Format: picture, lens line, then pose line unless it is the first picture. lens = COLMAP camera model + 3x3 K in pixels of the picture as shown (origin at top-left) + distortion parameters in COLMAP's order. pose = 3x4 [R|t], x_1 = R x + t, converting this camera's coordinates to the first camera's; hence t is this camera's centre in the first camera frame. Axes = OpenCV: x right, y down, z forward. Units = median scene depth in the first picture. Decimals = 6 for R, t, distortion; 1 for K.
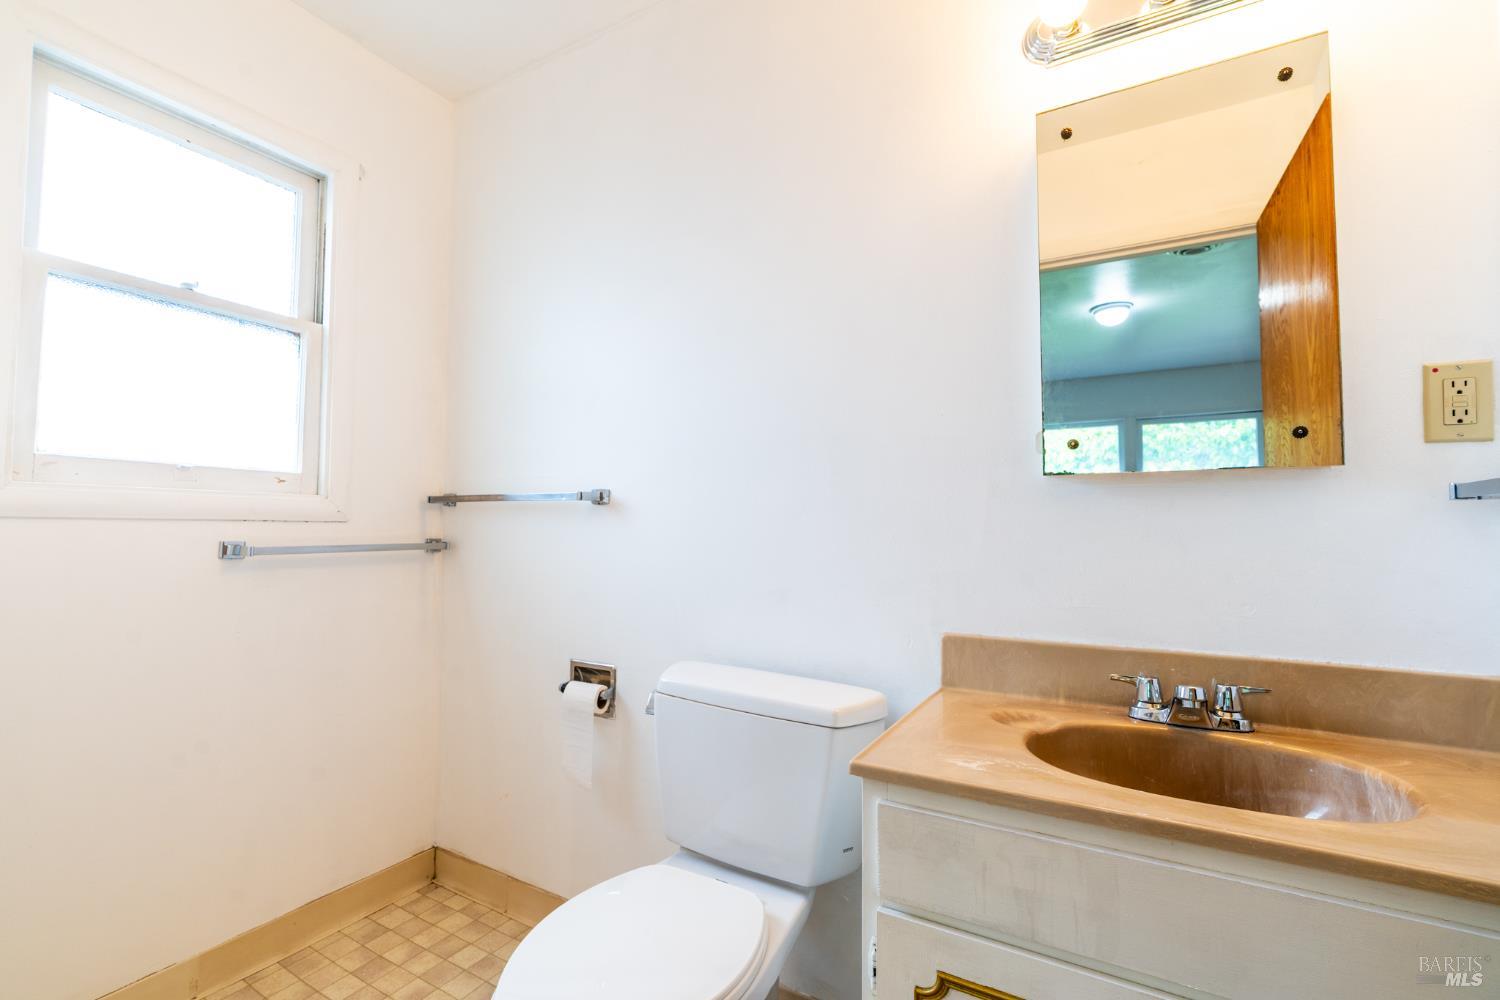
lens RADIAL K [[672.0, 0, 750.0], [0, 672.0, 500.0], [0, 0, 1]] dist [-0.003410, -0.000156]
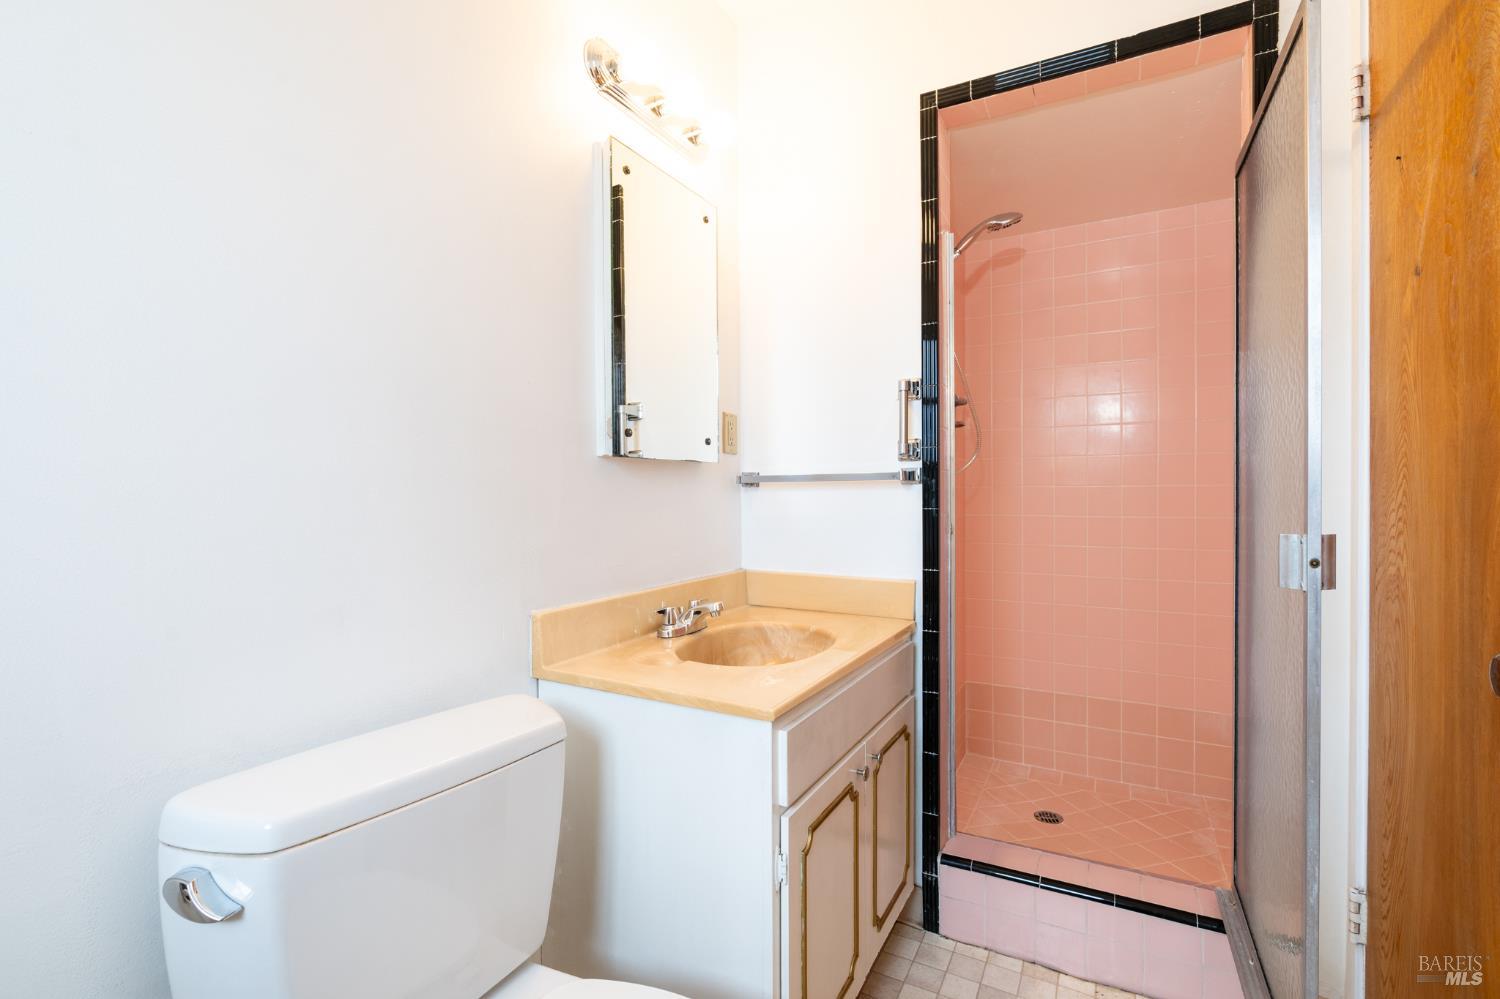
lens RADIAL K [[672.0, 0, 750.0], [0, 672.0, 499.5], [0, 0, 1]] dist [-0.003410, -0.000156]
pose [[-0.004850, -0.021213, 0.999763, -0.882000], [-0.033033, 0.999233, 0.021042, 0.009629], [-0.999442, -0.032923, -0.005547, 0.952784]]
